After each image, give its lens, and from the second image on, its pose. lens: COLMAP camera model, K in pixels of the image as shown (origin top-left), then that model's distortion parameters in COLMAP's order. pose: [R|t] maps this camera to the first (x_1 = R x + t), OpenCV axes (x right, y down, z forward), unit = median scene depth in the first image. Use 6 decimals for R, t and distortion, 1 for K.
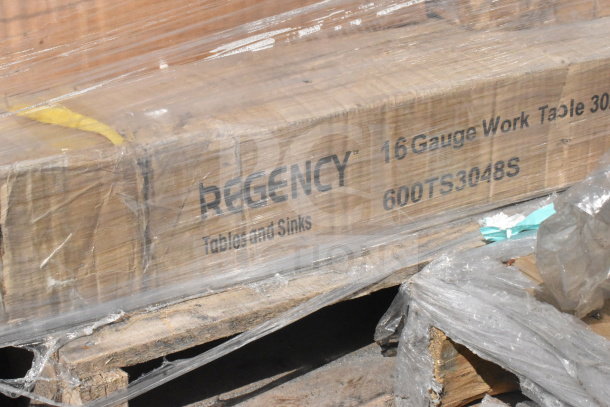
lens RADIAL K [[1028.7, 0, 306.7], [0, 1028.7, 202.3], [0, 0, 1]] dist [0.011855, 0.000000]
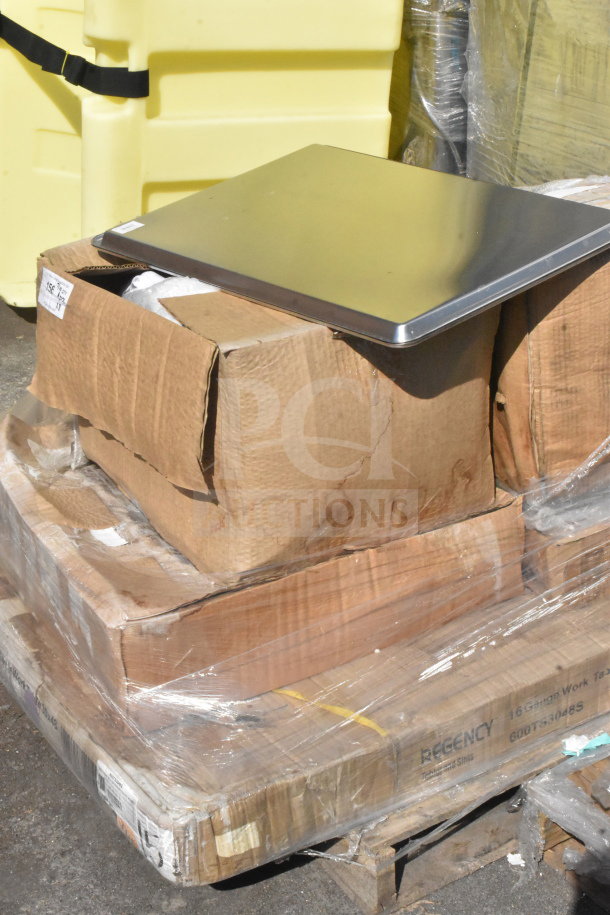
lens RADIAL K [[1432.2, 0, 303.0], [0, 1432.2, 458.9], [0, 0, 1]] dist [-0.019107, 0.000000]
pose [[0.999398, -0.034524, 0.003508, -0.306974], [0.034221, 0.997274, 0.065372, -0.726427], [-0.005756, -0.065212, 0.997855, -1.624866]]
